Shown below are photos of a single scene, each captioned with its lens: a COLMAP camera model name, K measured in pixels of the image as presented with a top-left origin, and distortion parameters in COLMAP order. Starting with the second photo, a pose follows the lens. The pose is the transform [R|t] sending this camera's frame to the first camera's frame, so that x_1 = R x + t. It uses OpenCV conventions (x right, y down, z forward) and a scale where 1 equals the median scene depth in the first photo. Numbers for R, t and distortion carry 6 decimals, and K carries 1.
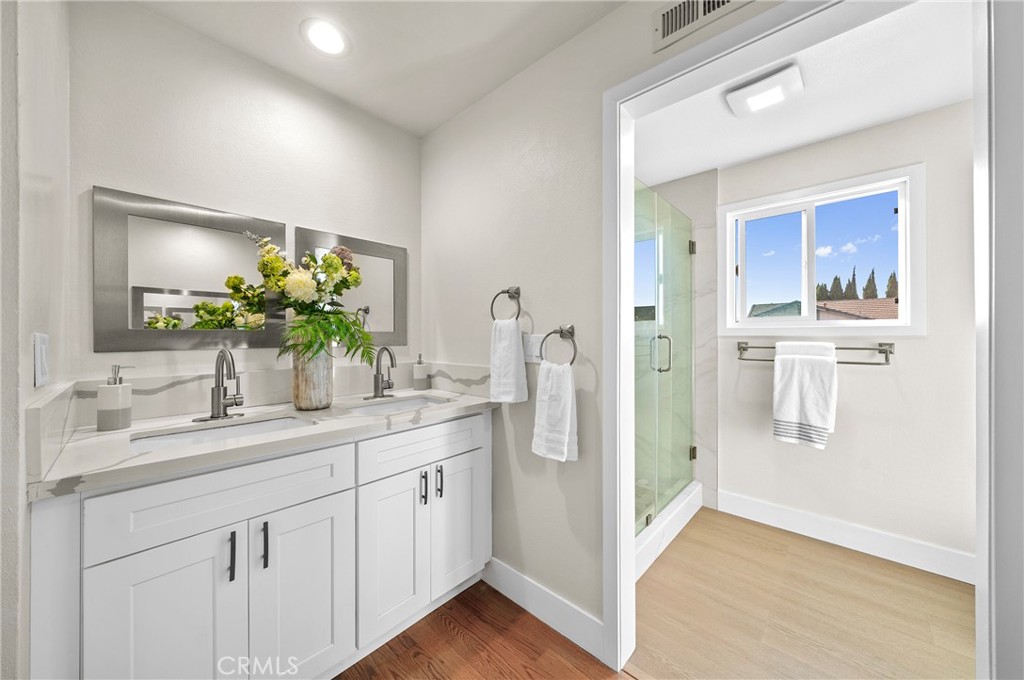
lens RADIAL K [[356.2, 0, 512.0], [0, 356.2, 340.0], [0, 0, 1]] dist [-0.001503, -0.000100]
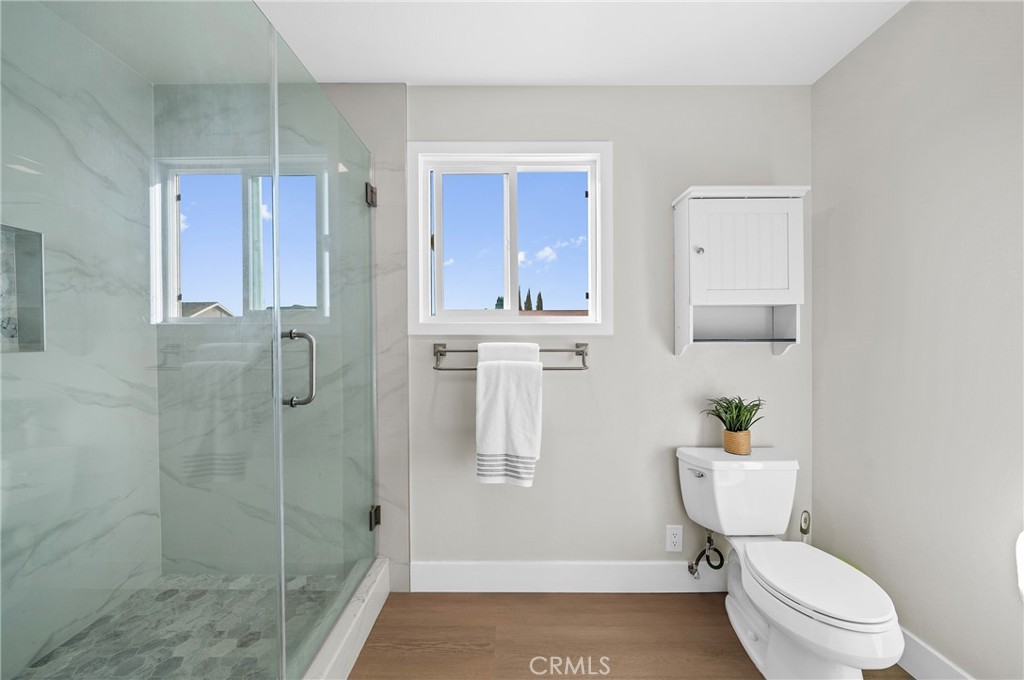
lens RADIAL K [[356.2, 0, 512.0], [0, 356.2, 340.0], [0, 0, 1]] dist [-0.001503, -0.000100]
pose [[0.733543, -0.004673, 0.679627, 0.304091], [0.007216, 0.999974, -0.000912, 0.000107], [-0.679605, 0.005573, 0.733557, 0.428599]]
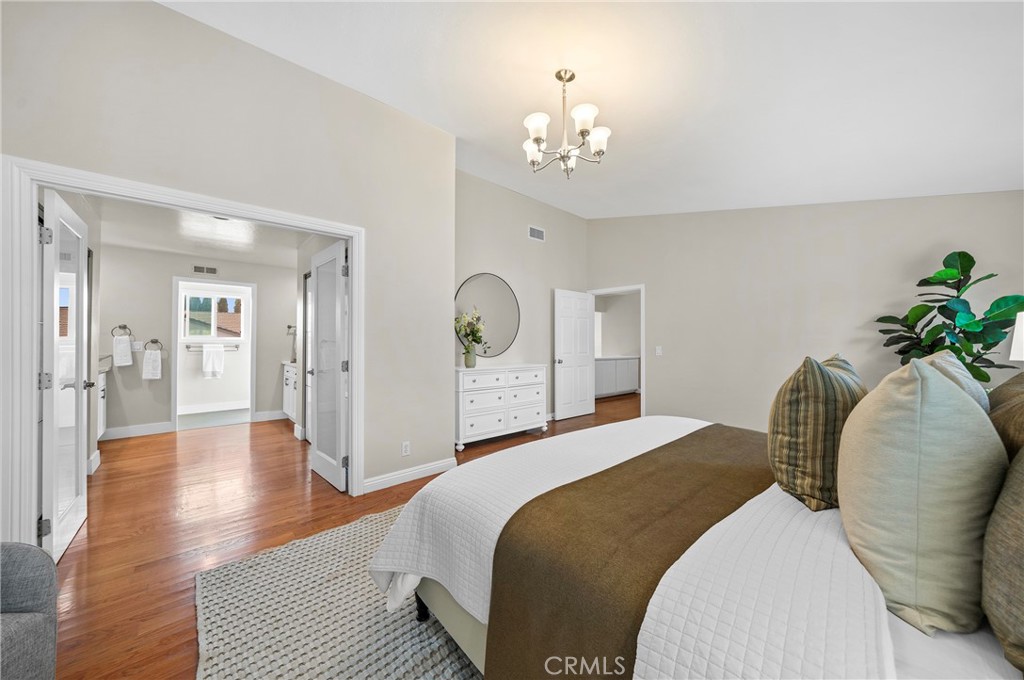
lens RADIAL K [[356.2, 0, 512.0], [0, 356.2, 340.0], [0, 0, 1]] dist [-0.001503, -0.000100]
pose [[0.094592, 0.011615, 0.995448, -1.827249], [0.002248, 0.999927, -0.011881, 0.008929], [-0.995514, 0.003361, 0.094559, -1.694207]]
